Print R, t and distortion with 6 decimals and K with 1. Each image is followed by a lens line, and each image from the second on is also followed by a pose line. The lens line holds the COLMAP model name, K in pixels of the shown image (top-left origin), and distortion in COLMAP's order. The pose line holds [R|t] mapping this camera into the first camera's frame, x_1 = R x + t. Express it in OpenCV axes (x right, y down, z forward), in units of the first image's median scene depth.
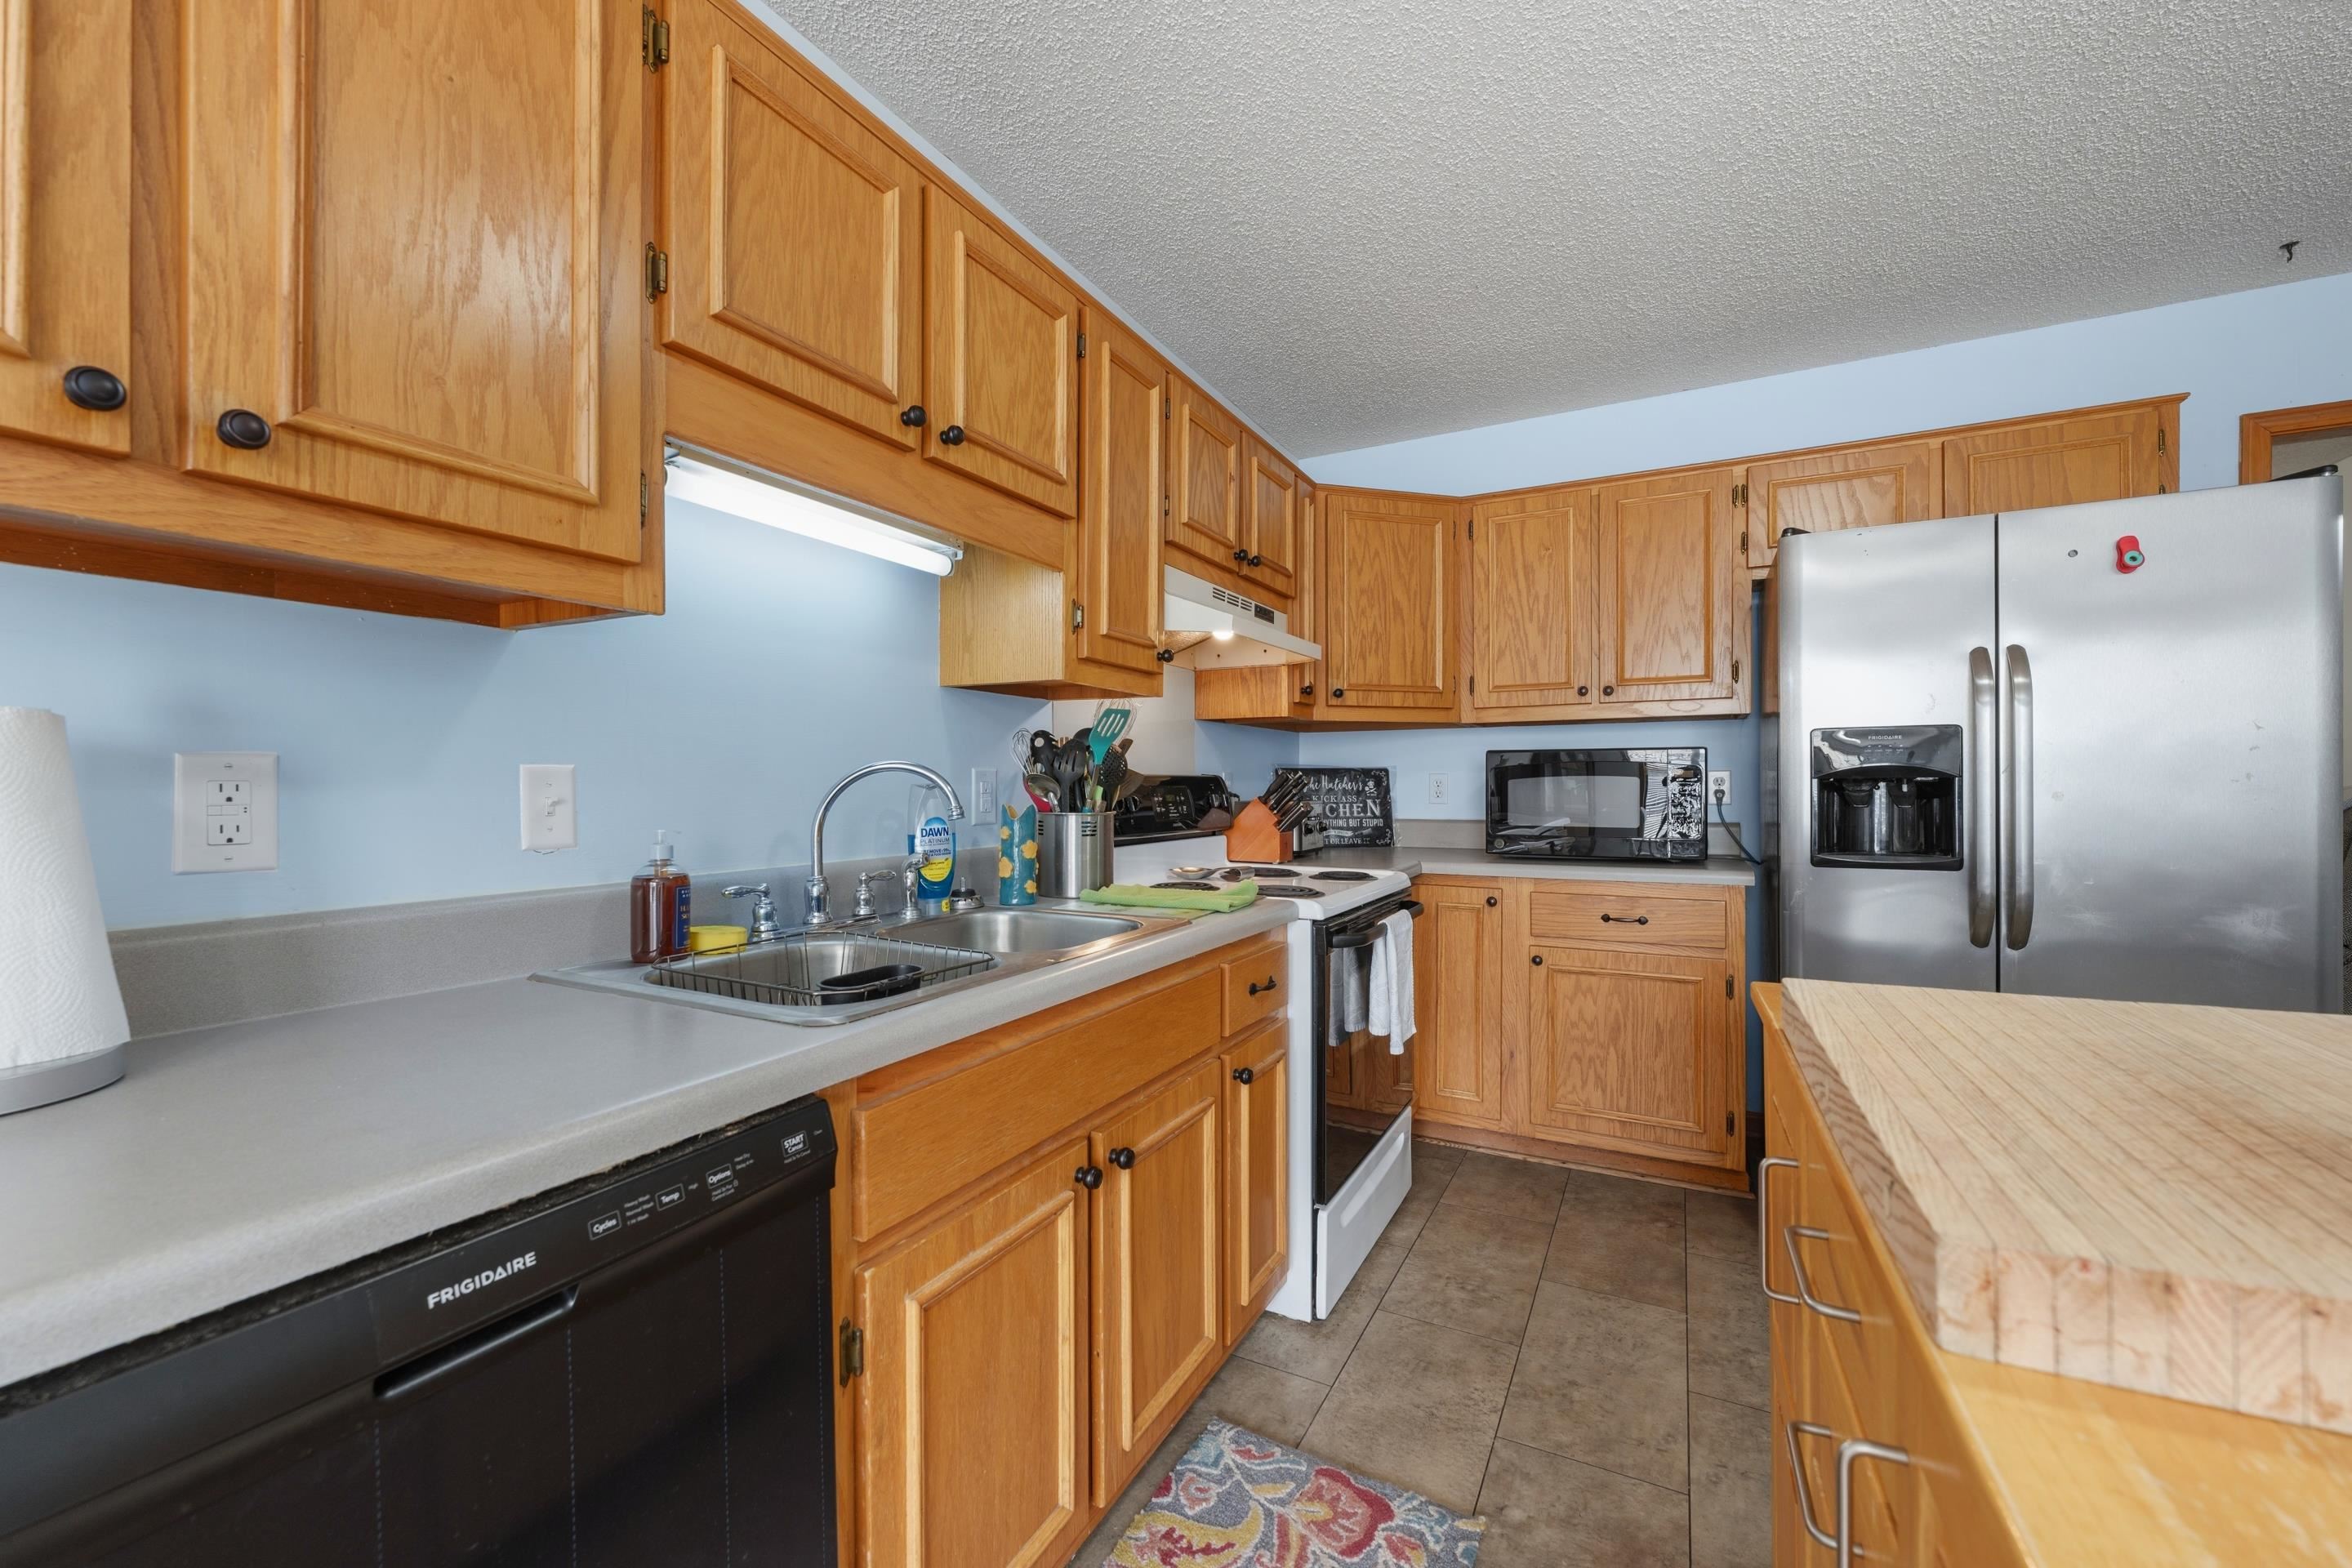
lens RADIAL K [[935.7, 0, 1173.5], [0, 935.7, 787.3], [0, 0, 1]] dist [-0.000457, -0.000082]
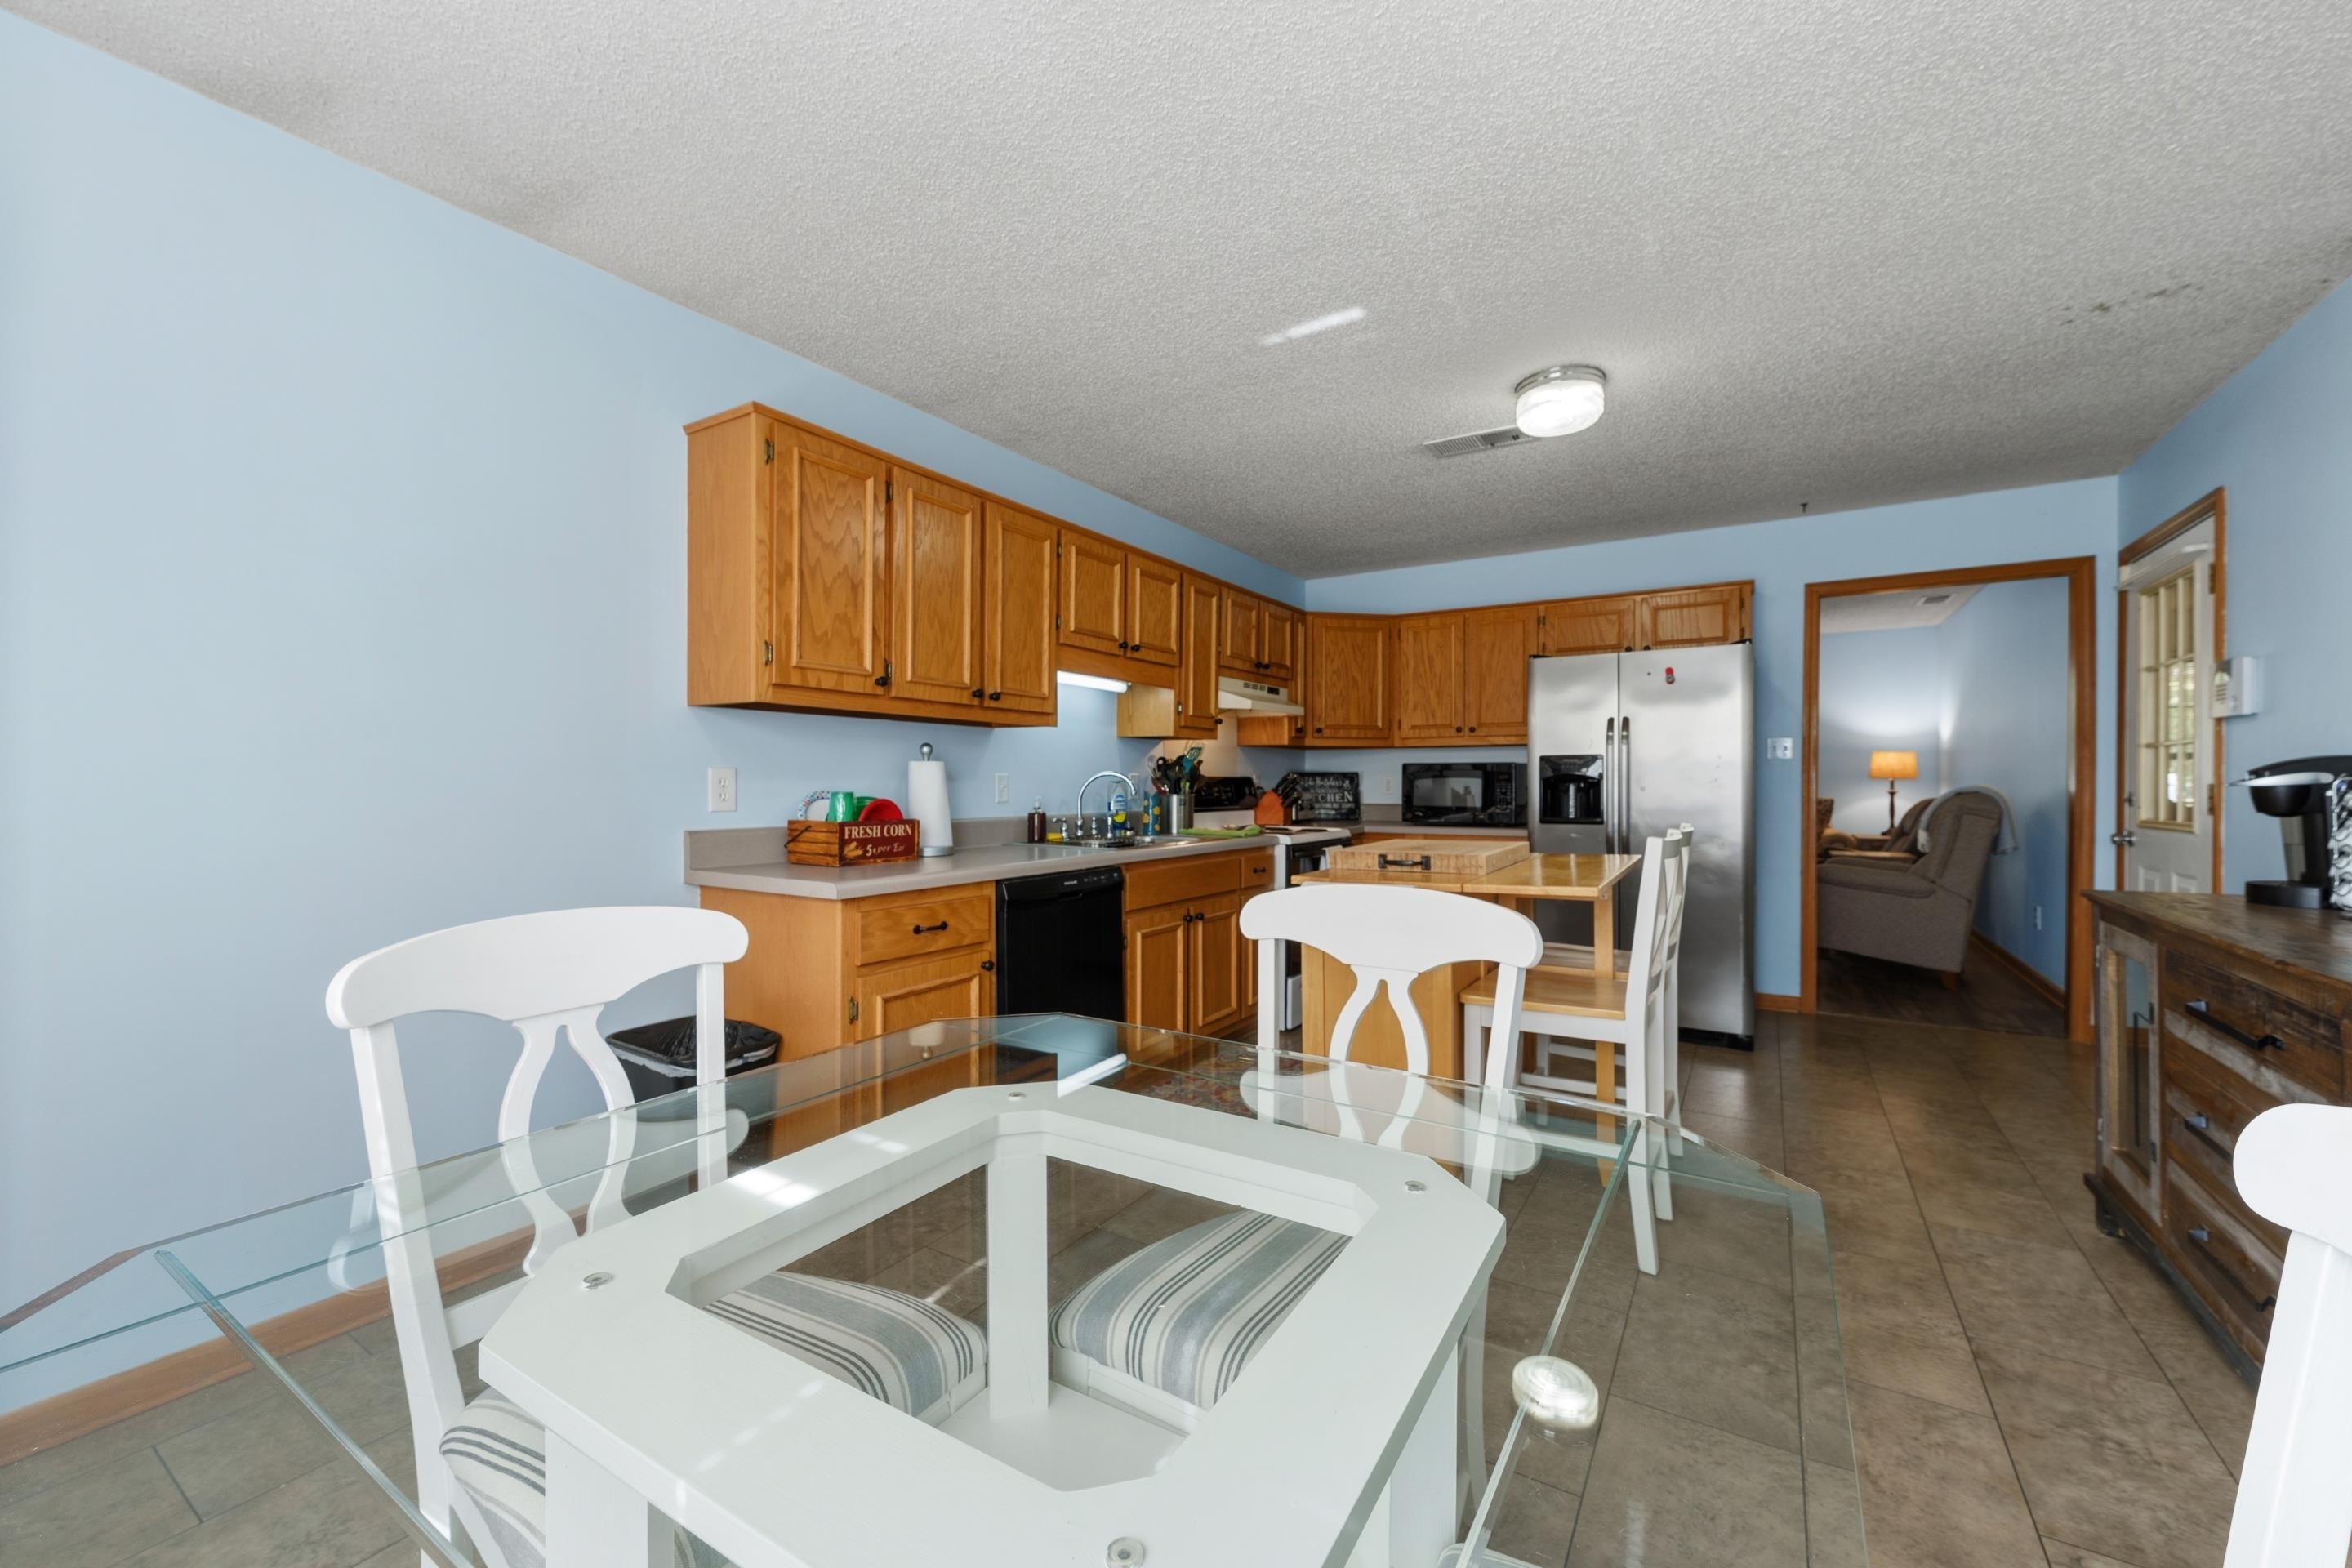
lens RADIAL K [[942.4, 0, 1174.4], [0, 942.4, 771.1], [0, 0, 1]] dist [0.001529, 0.000121]
pose [[0.997569, 0.003680, -0.069591, 0.032556], [-0.004725, 0.999878, -0.014857, 0.004340], [0.069527, 0.015149, 0.997465, -0.920105]]
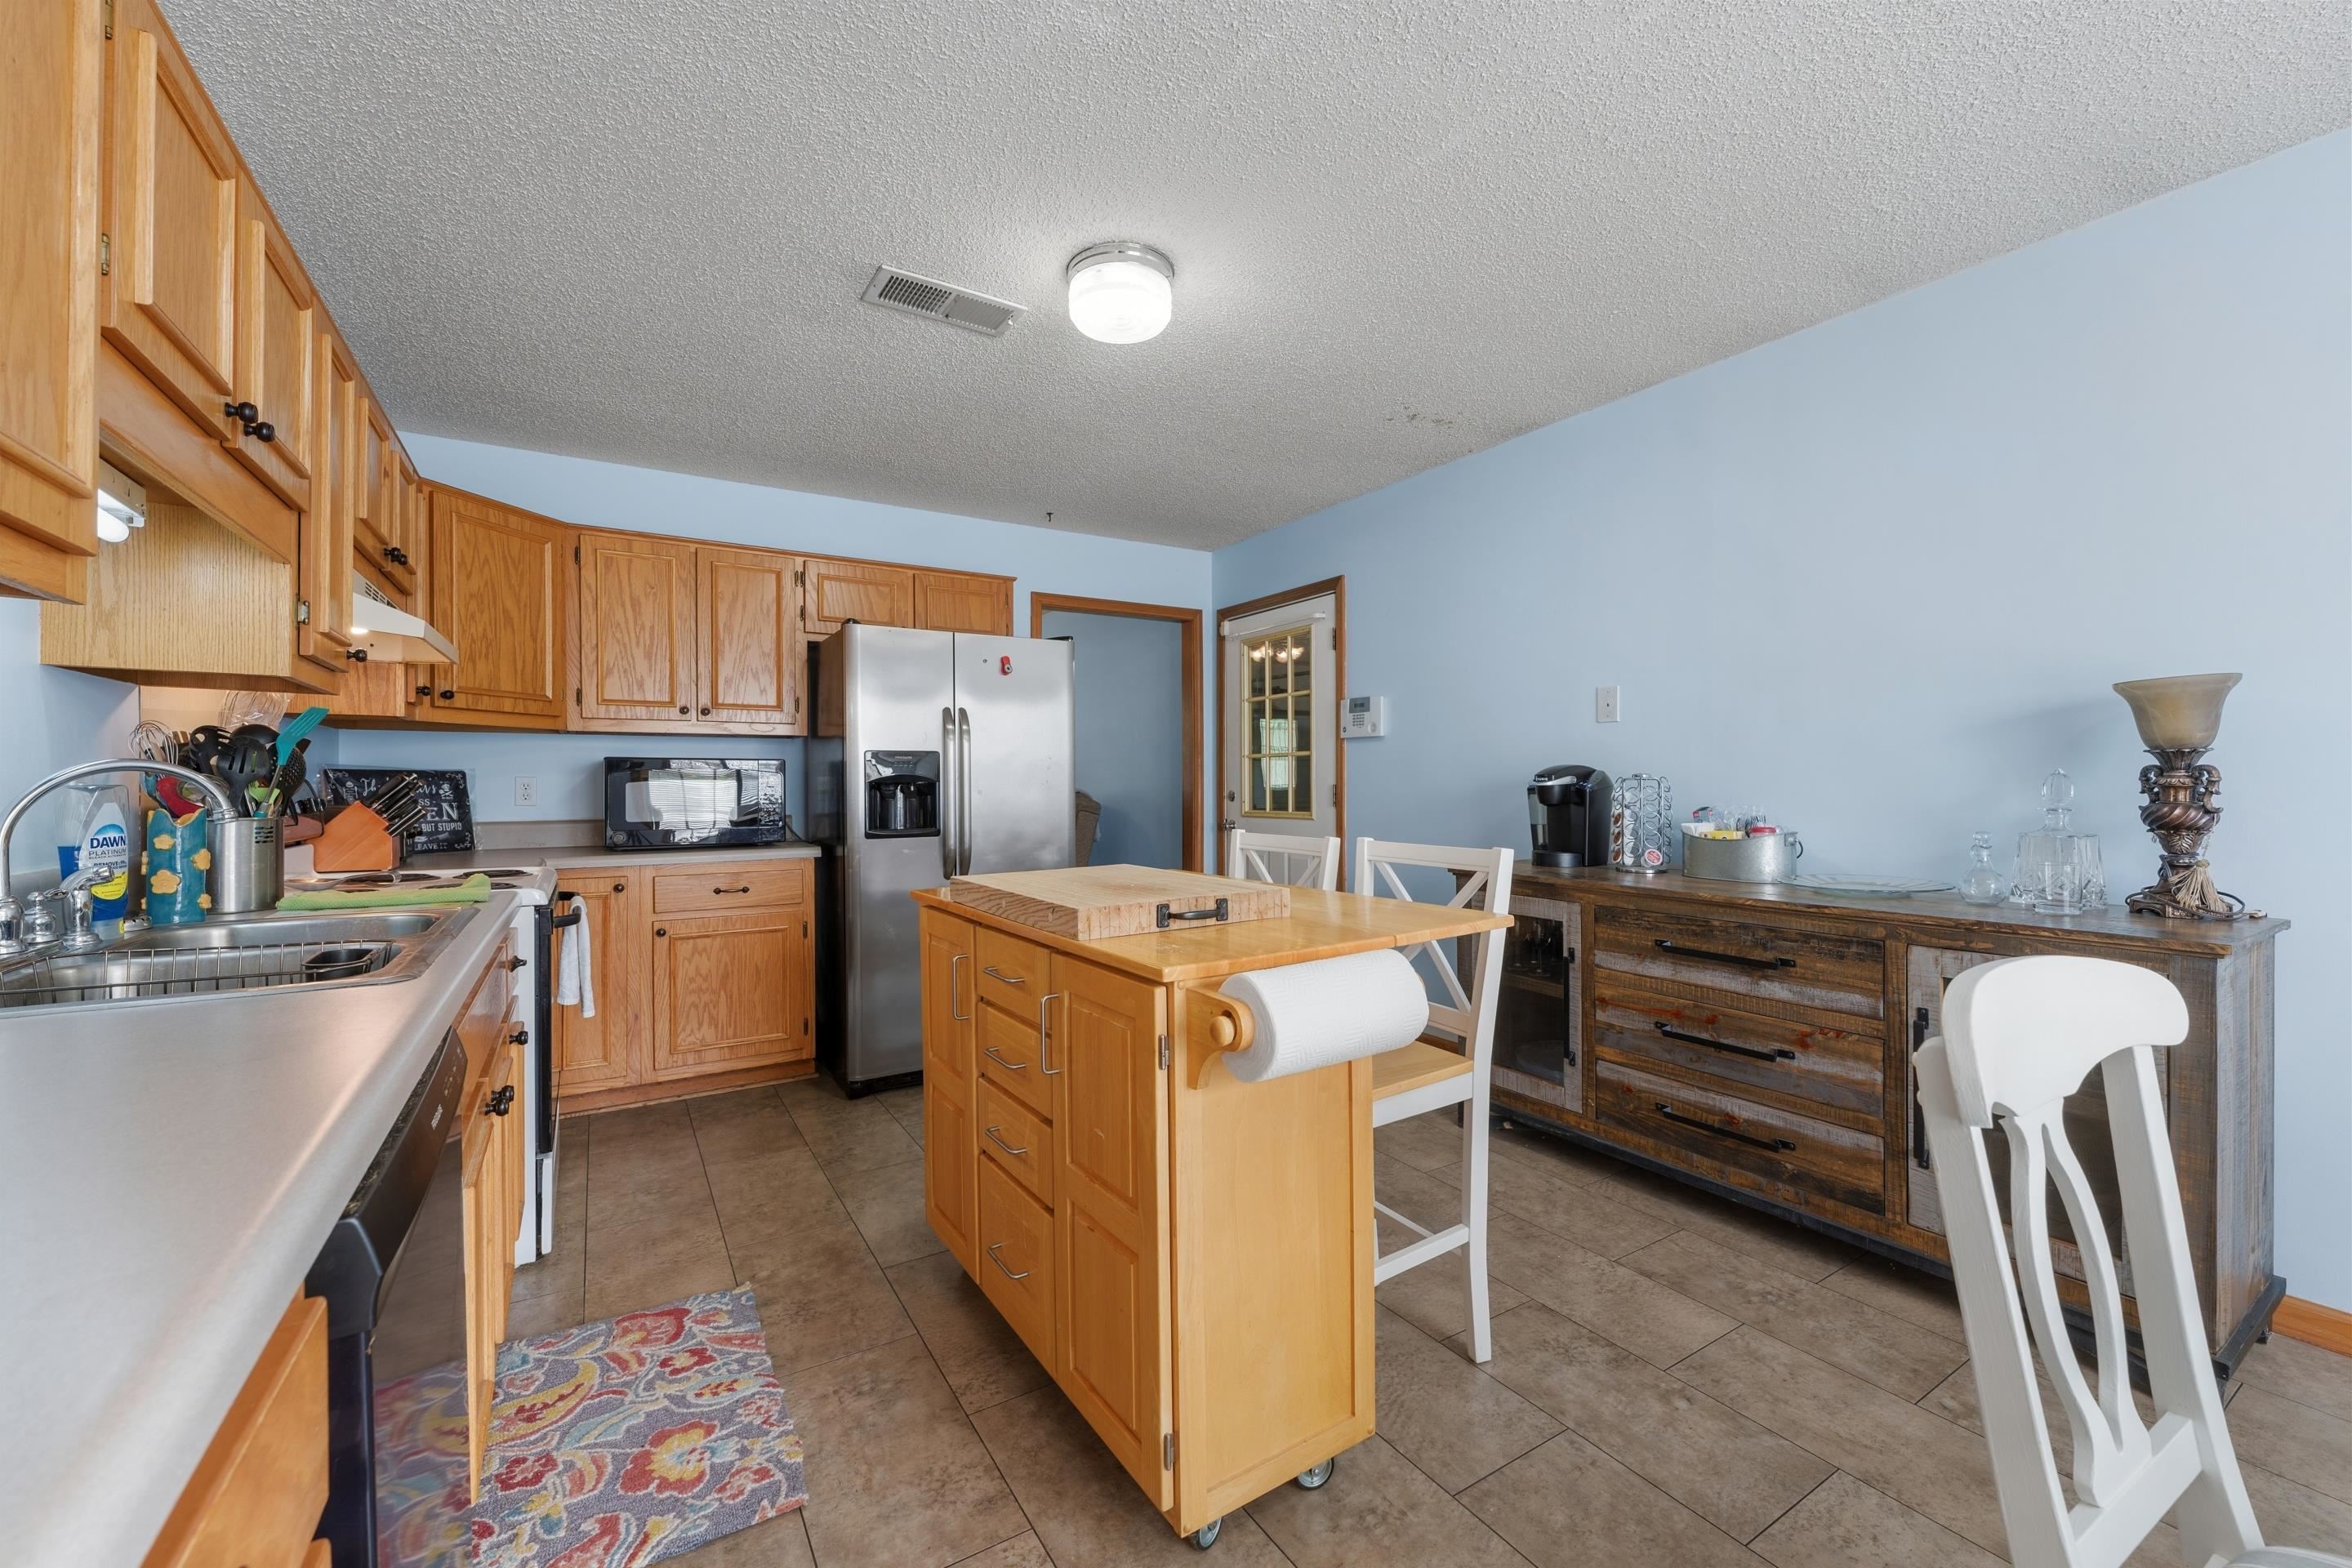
lens RADIAL K [[930.7, 0, 1171.2], [0, 930.7, 780.7], [0, 0, 1]] dist [-0.001129, -0.000056]
pose [[0.498097, 0.004638, 0.867109, -0.343886], [0.005146, 0.999952, -0.008305, 0.002755], [-0.867106, 0.008599, 0.498049, -0.178350]]
